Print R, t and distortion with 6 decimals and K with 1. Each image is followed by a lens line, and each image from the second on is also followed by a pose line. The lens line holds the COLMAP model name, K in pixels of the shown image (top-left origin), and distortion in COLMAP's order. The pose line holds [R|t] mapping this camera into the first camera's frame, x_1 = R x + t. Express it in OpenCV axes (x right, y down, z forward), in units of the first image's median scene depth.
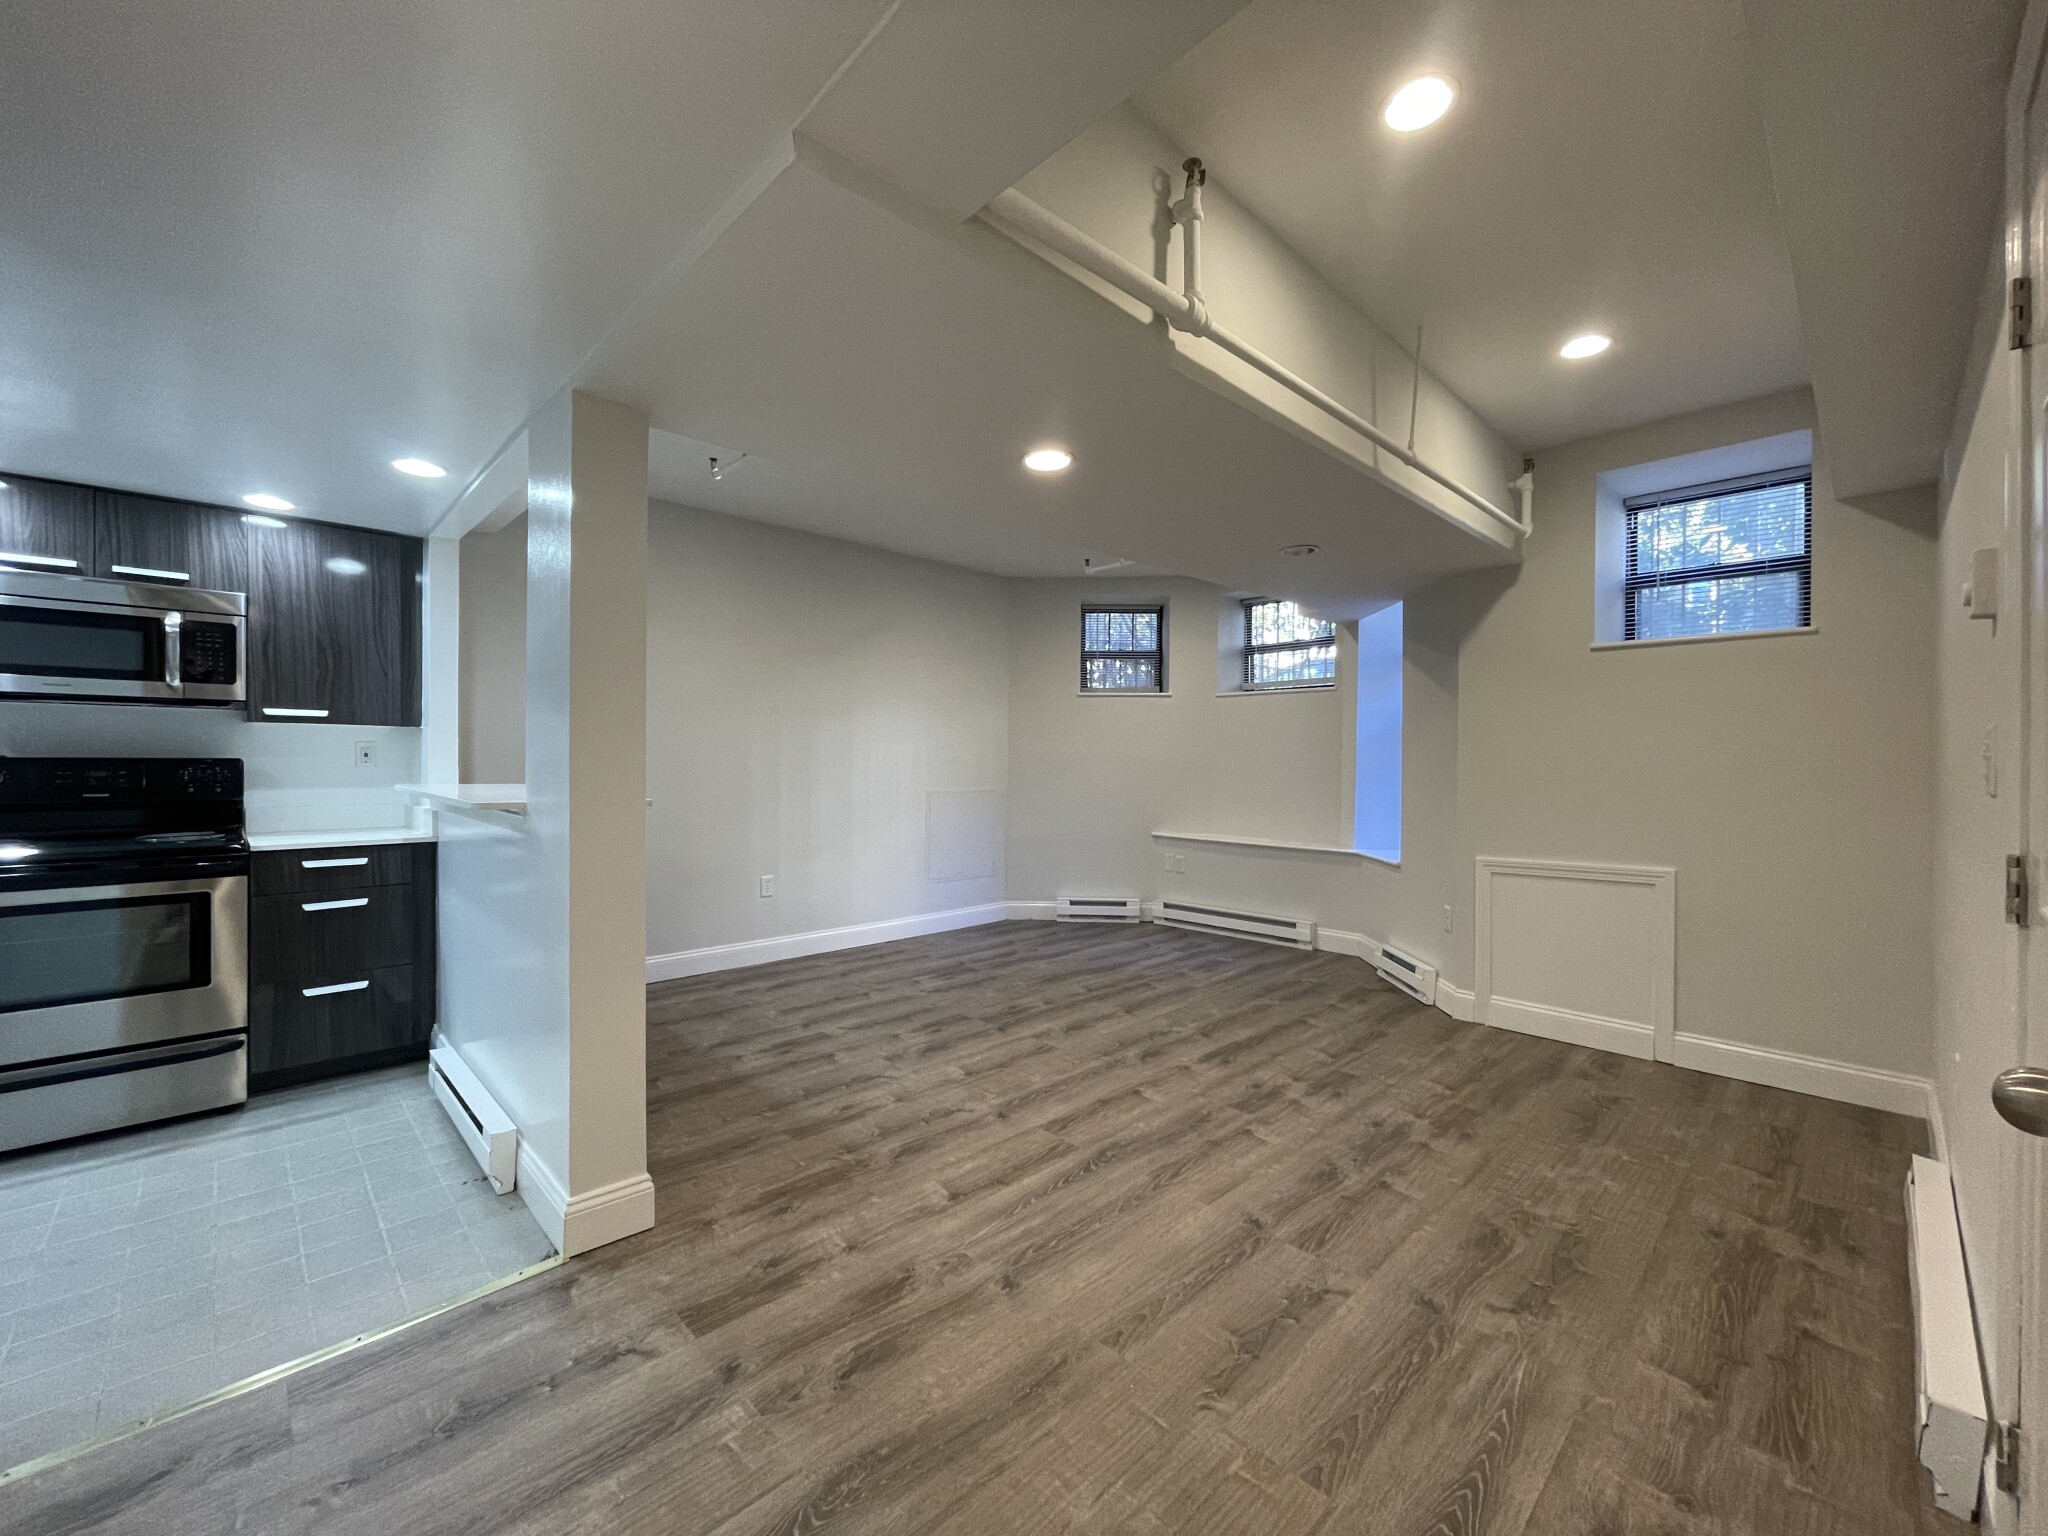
lens RADIAL K [[831.8, 0, 1024.6], [0, 831.8, 760.3], [0, 0, 1]] dist [0.000584, 0.000013]
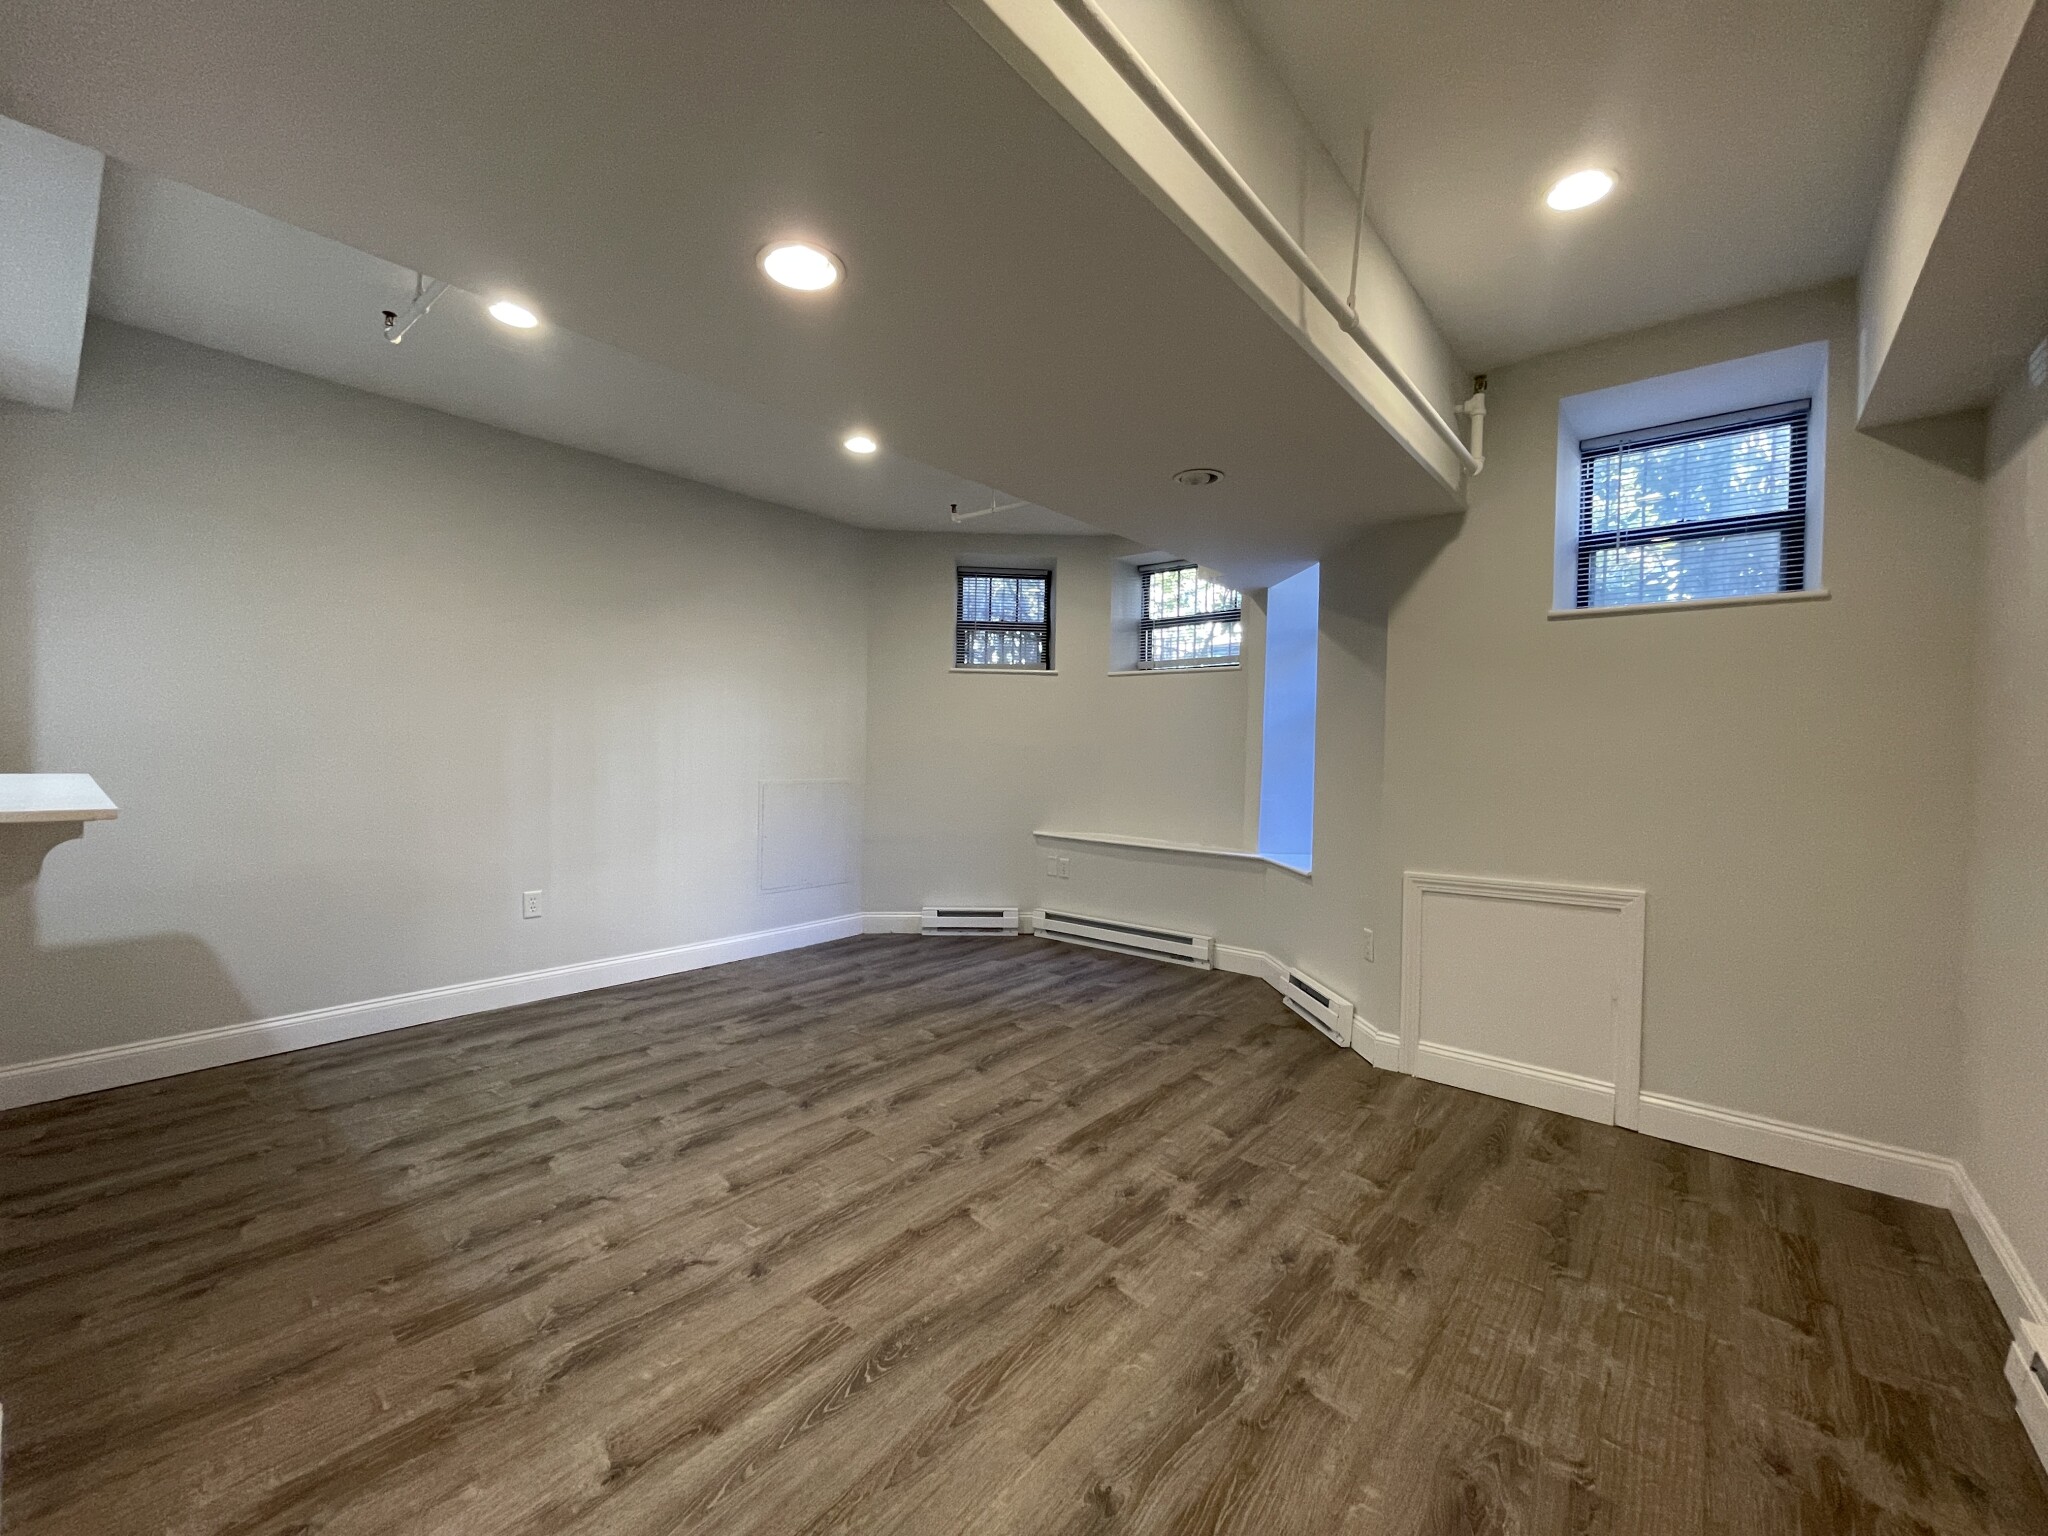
lens RADIAL K [[831.8, 0, 1024.6], [0, 831.8, 760.3], [0, 0, 1]] dist [0.000584, 0.000013]
pose [[0.994452, 0.009224, 0.104786, 0.092973], [-0.010971, 0.999810, 0.016108, -0.002204], [-0.104617, -0.017169, 0.994364, 0.249981]]
